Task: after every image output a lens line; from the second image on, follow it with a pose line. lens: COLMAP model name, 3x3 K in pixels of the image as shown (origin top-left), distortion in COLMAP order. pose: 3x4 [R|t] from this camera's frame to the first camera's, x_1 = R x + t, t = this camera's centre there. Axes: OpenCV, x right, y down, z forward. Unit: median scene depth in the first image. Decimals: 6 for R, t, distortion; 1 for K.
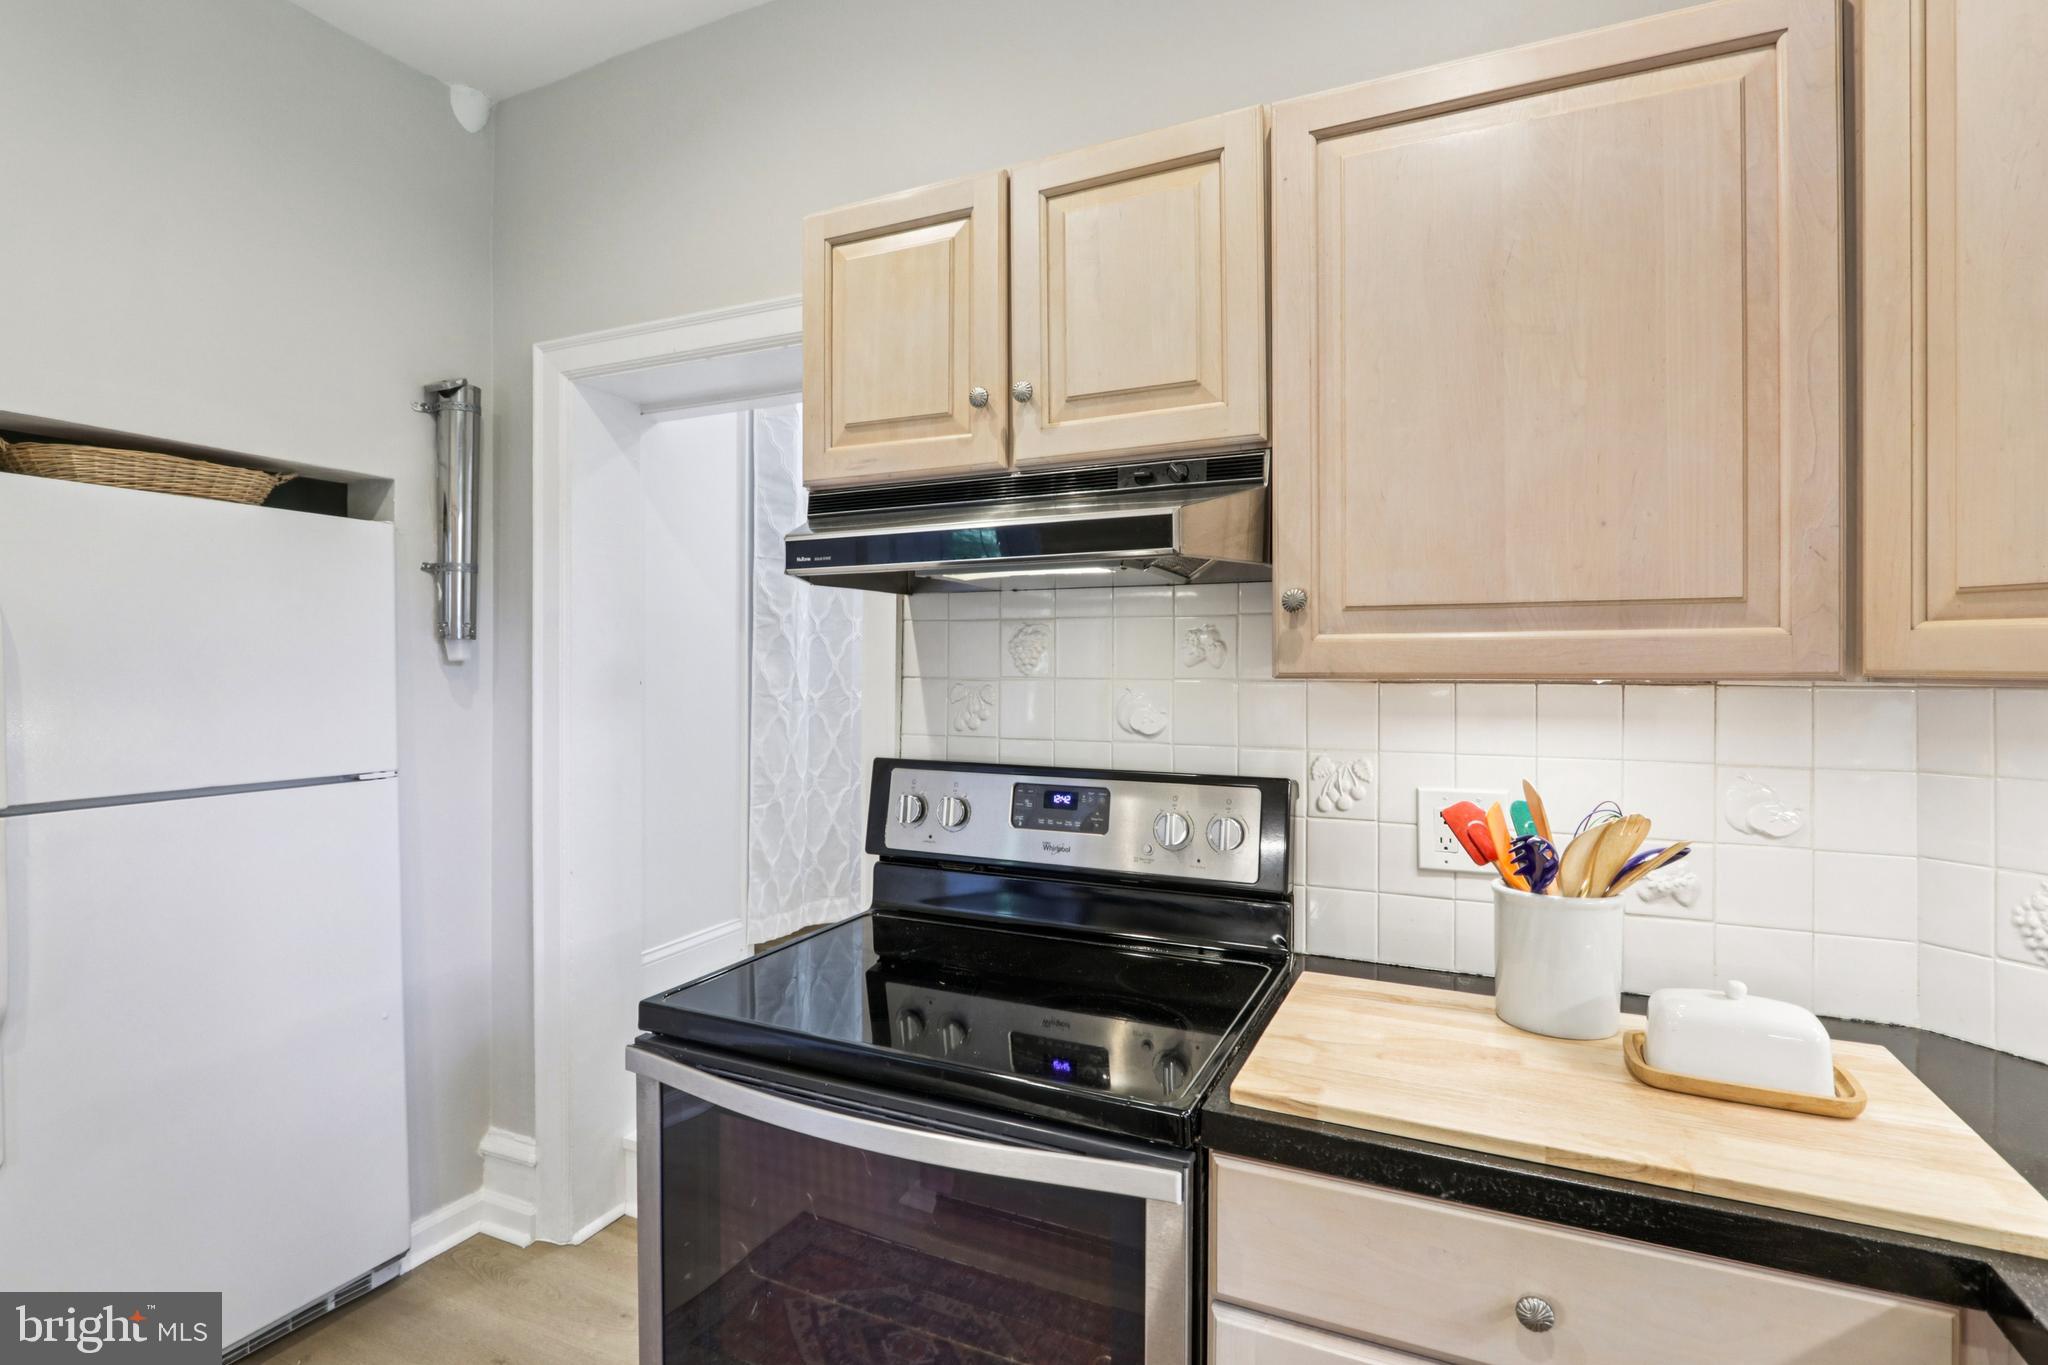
lens RADIAL K [[1000.9, 0, 1016.3], [0, 1000.9, 666.5], [0, 0, 1]] dist [-0.013328, 0.003028]
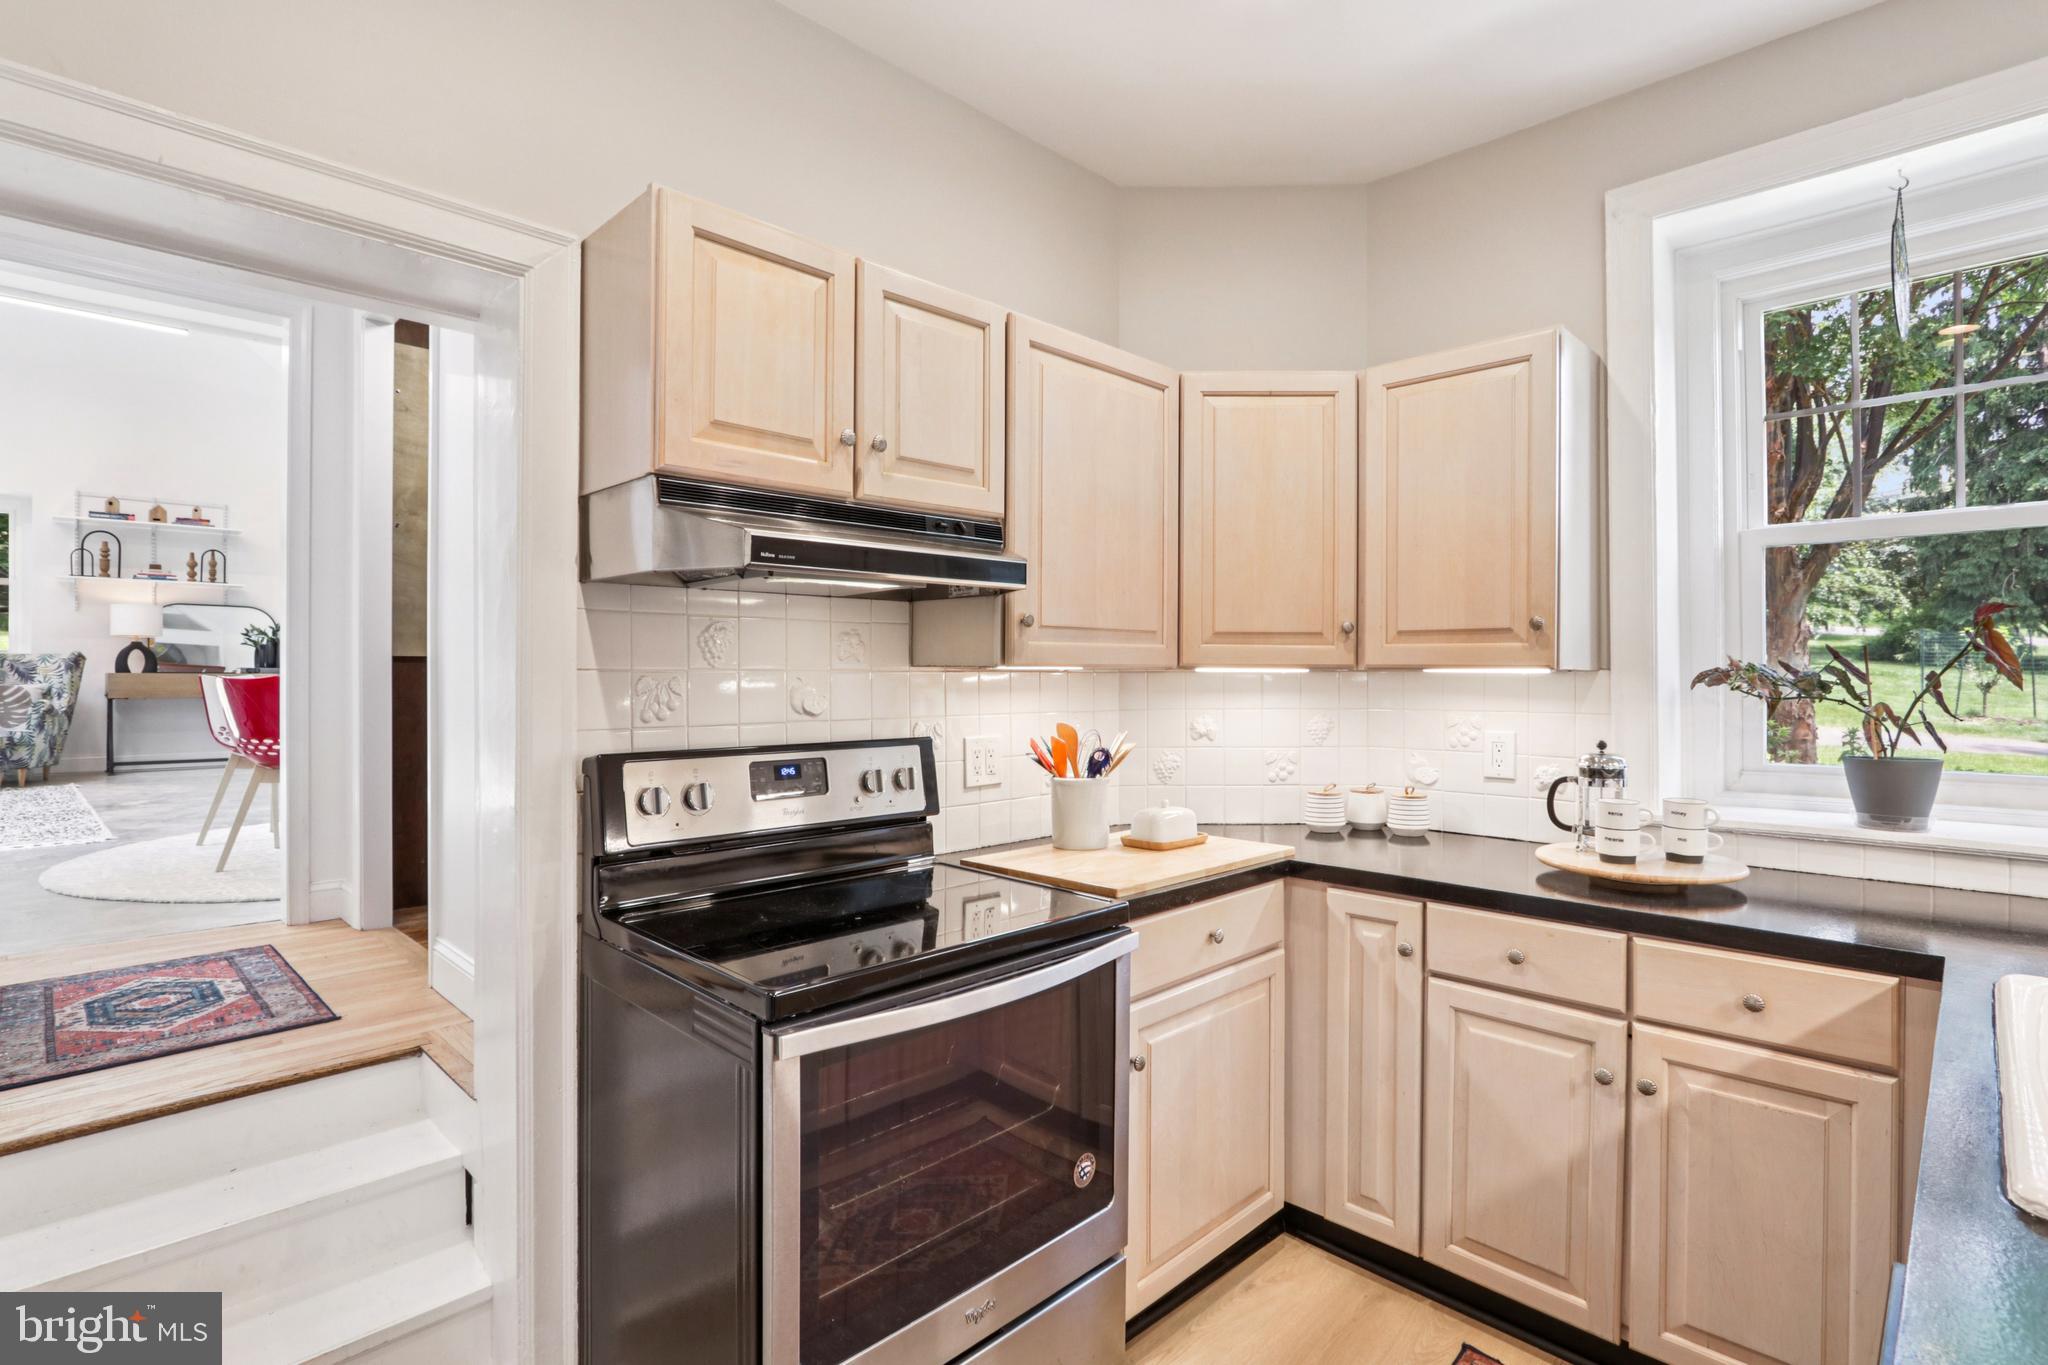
lens RADIAL K [[1000.9, 0, 1014.9], [0, 1000.9, 668.9], [0, 0, 1]] dist [-0.013328, 0.003028]
pose [[0.336031, 0.000413, 0.941851, -1.003535], [-0.002324, 0.999997, 0.000391, 0.010719], [-0.941848, -0.002320, 0.336031, 0.358214]]
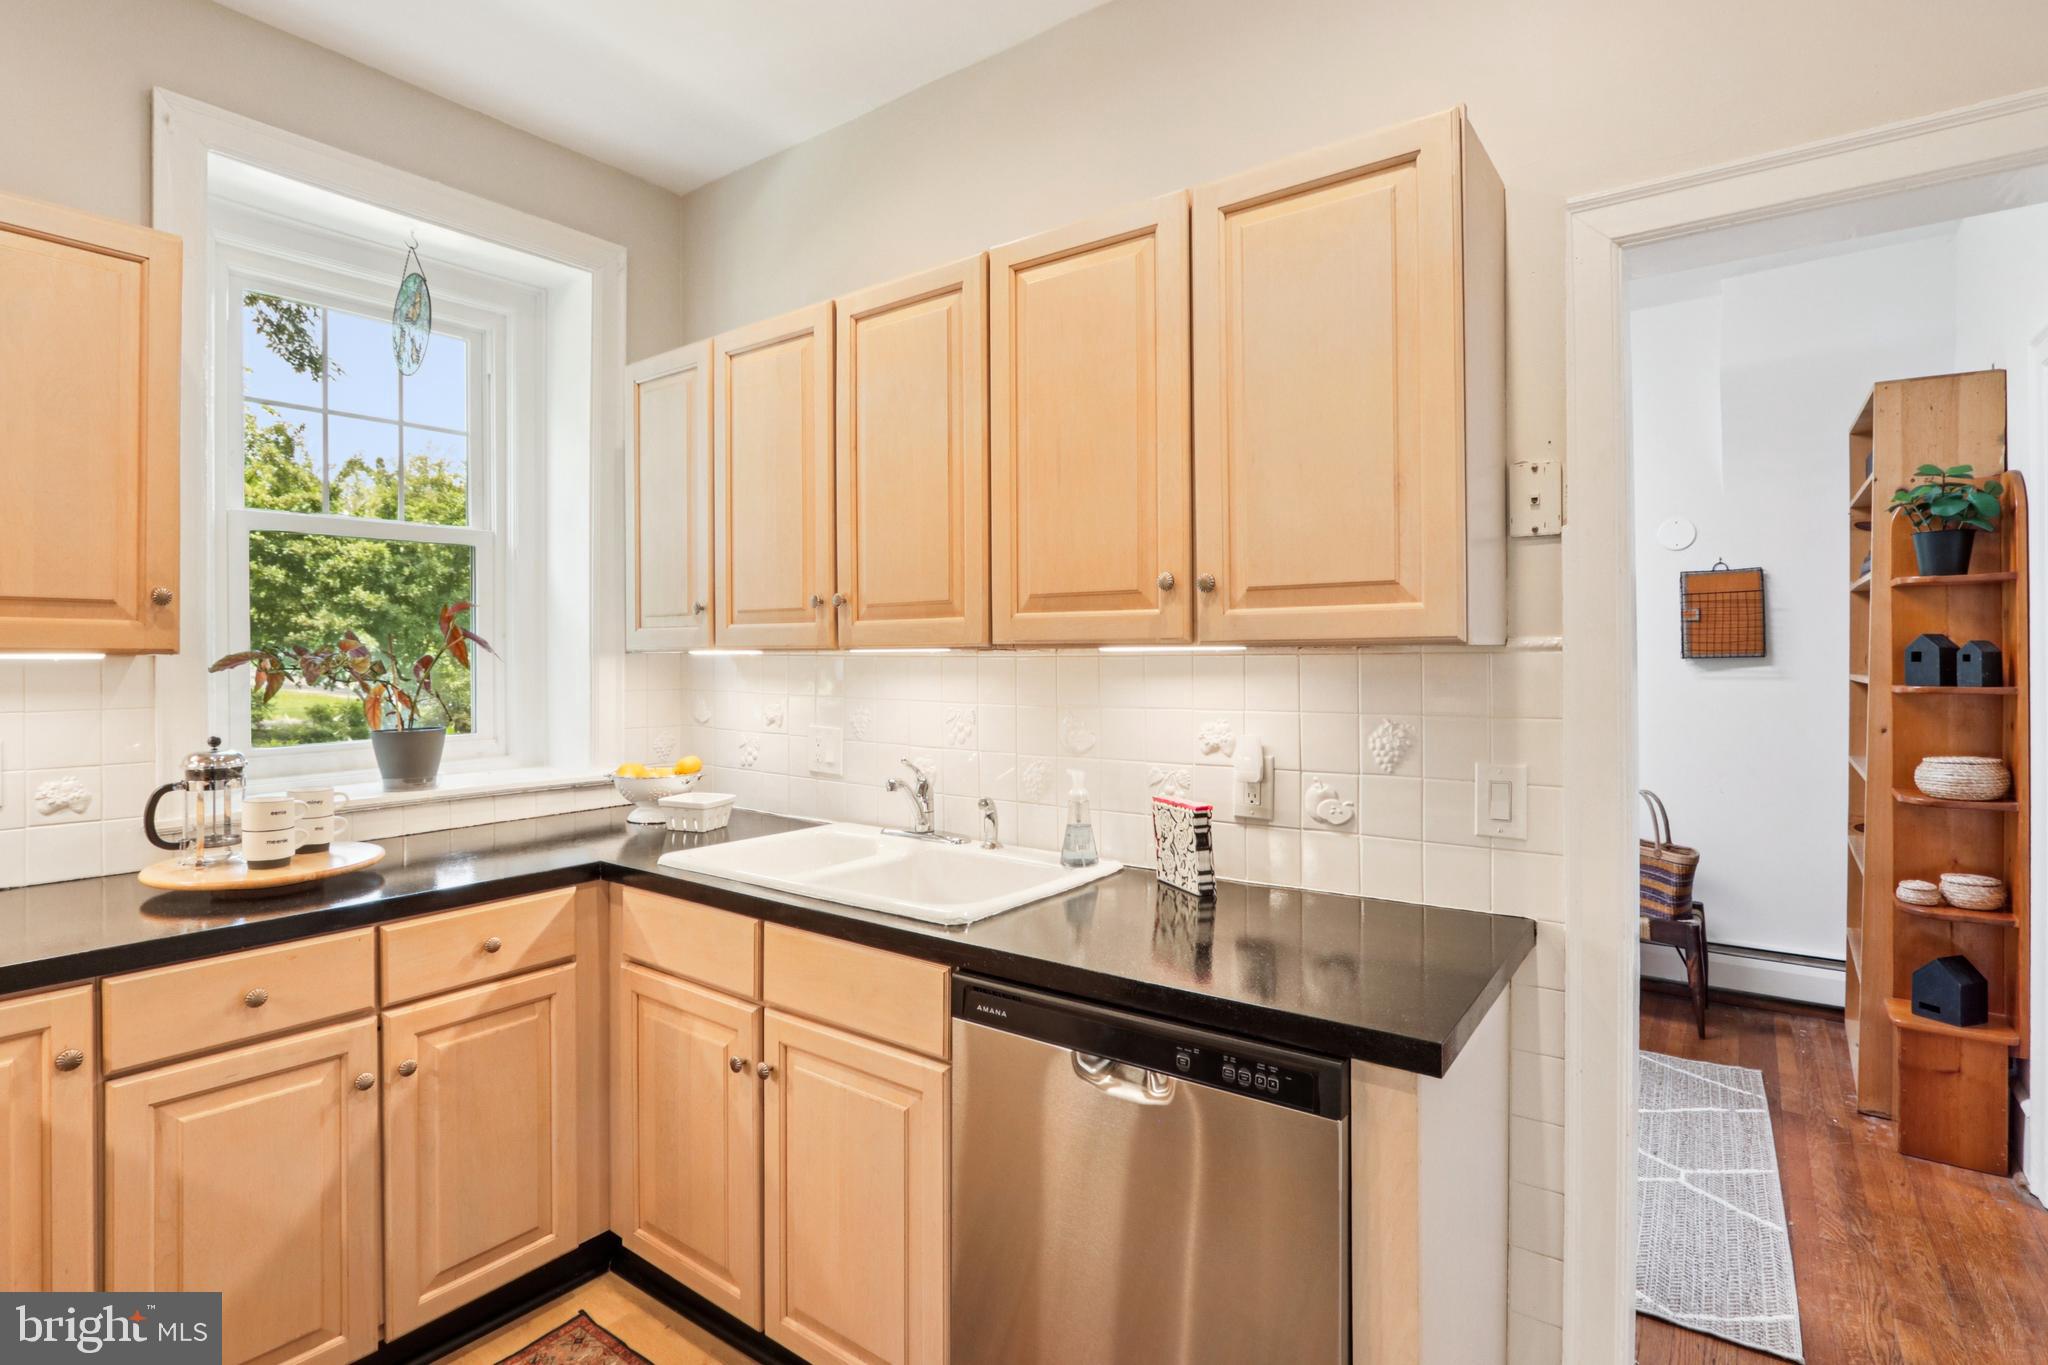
lens RADIAL K [[1000.9, 0, 1017.6], [0, 1000.9, 650.6], [0, 0, 1]] dist [-0.013328, 0.003028]
pose [[-0.980845, -0.000075, 0.194788, -0.621799], [-0.000990, 0.999989, -0.004602, 0.010400], [-0.194786, -0.004707, -0.980835, 1.018692]]
